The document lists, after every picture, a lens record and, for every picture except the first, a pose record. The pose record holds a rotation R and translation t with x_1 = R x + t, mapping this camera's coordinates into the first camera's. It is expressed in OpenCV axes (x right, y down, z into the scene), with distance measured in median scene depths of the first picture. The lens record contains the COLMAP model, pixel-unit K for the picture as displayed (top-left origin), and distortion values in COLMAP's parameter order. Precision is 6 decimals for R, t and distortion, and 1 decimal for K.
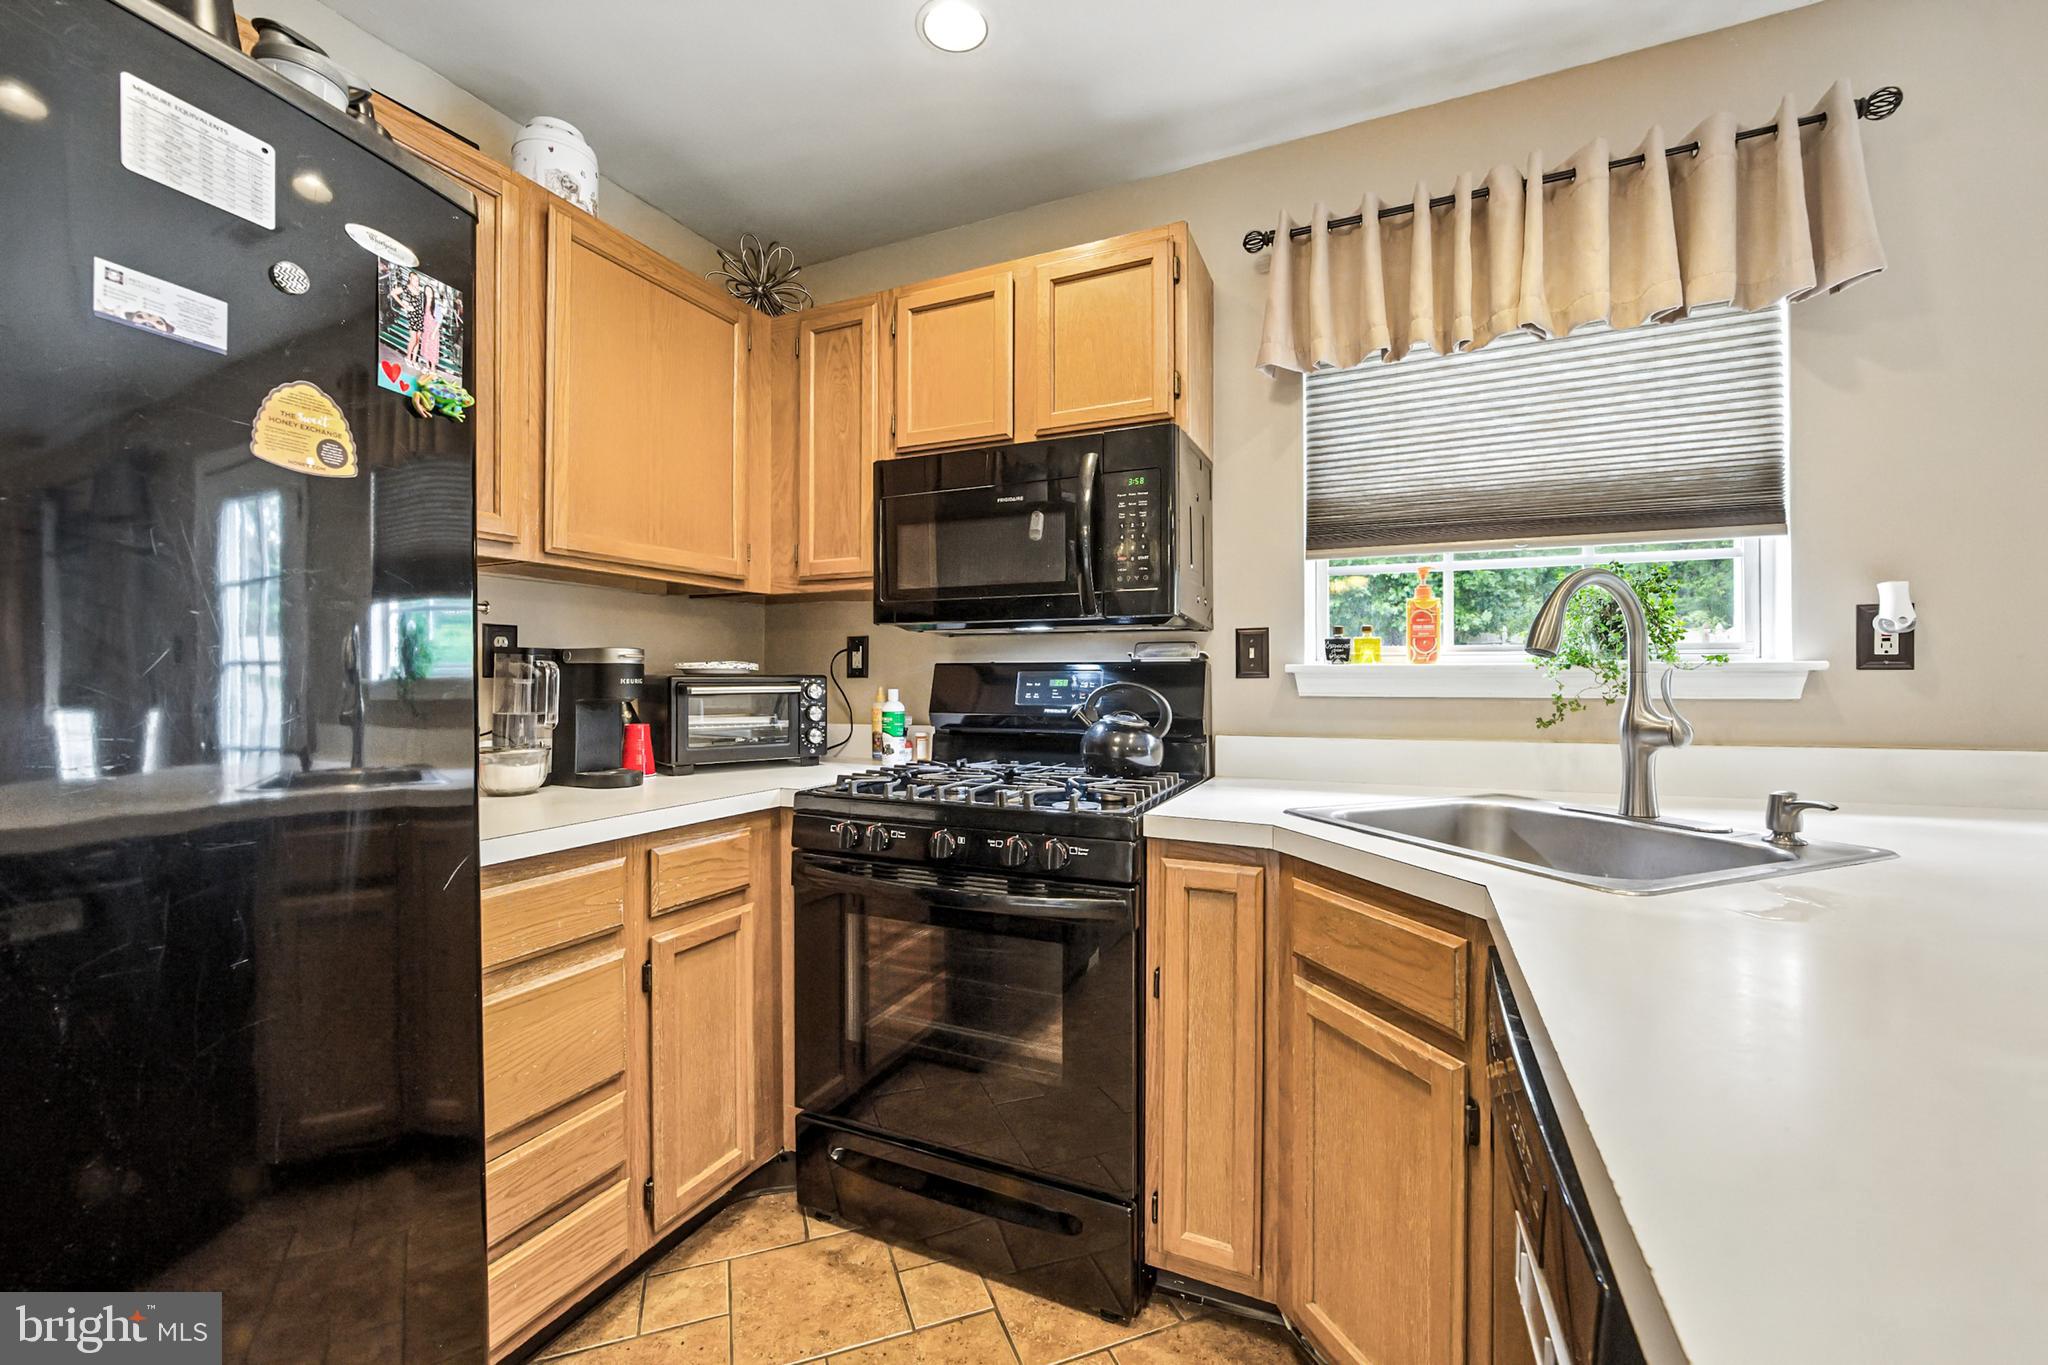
lens RADIAL K [[810.2, 0, 1023.9], [0, 810.2, 672.3], [0, 0, 1]] dist [-0.015281, 0.001721]
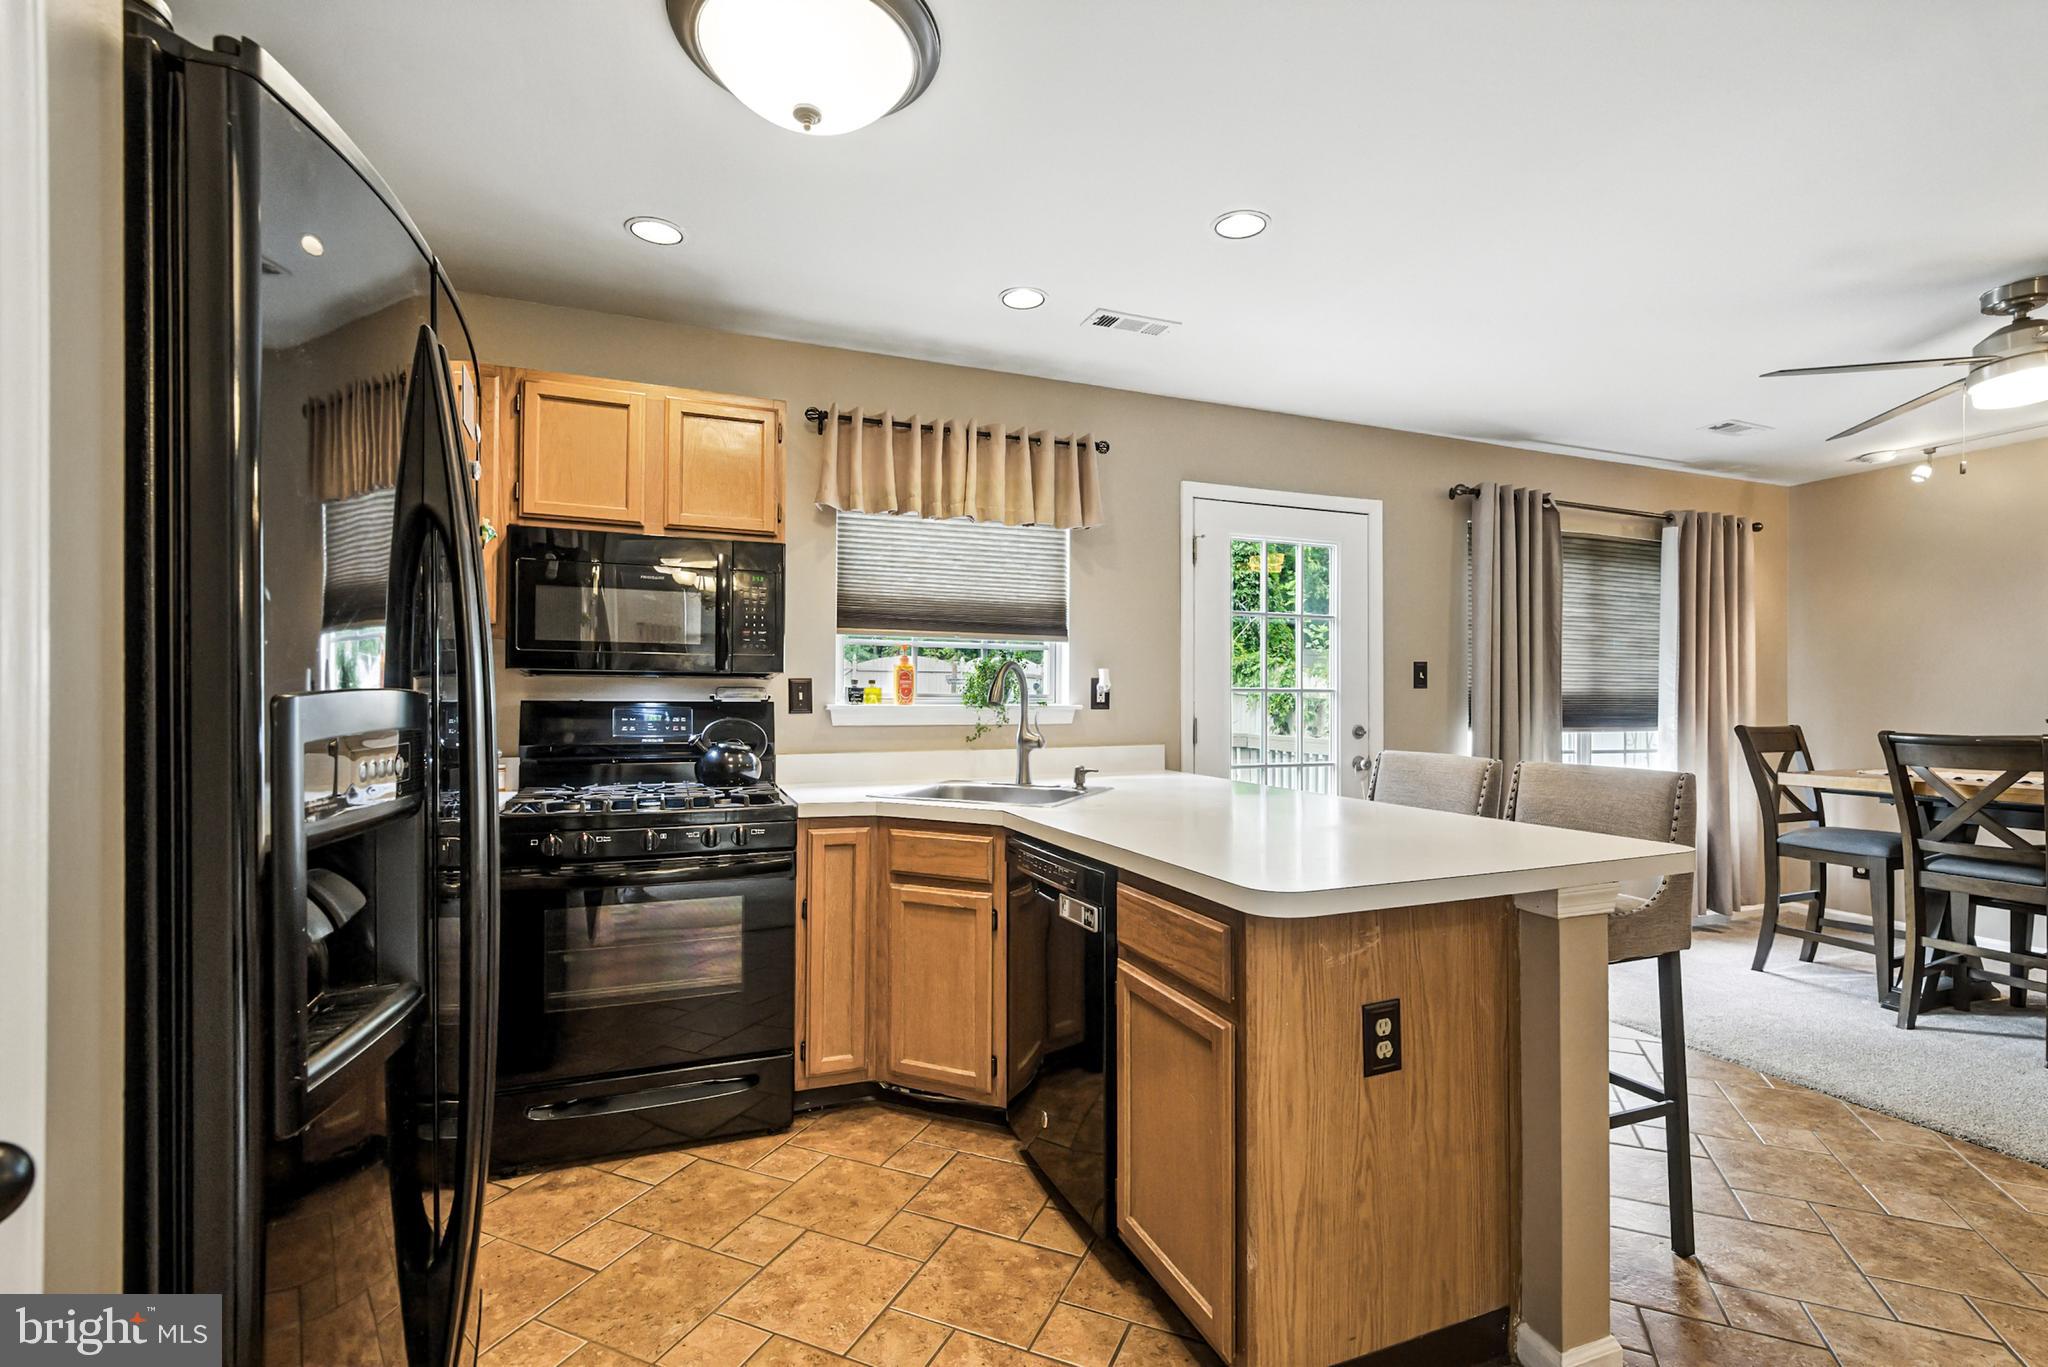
lens RADIAL K [[906.4, 0, 1026.0], [0, 906.4, 695.9], [0, 0, 1]] dist [0.002355, 0.000004]
pose [[0.693555, 0.005395, 0.720384, -0.741305], [-0.011466, 0.999928, 0.003551, -0.042438], [-0.720313, -0.010723, 0.693567, -0.495381]]
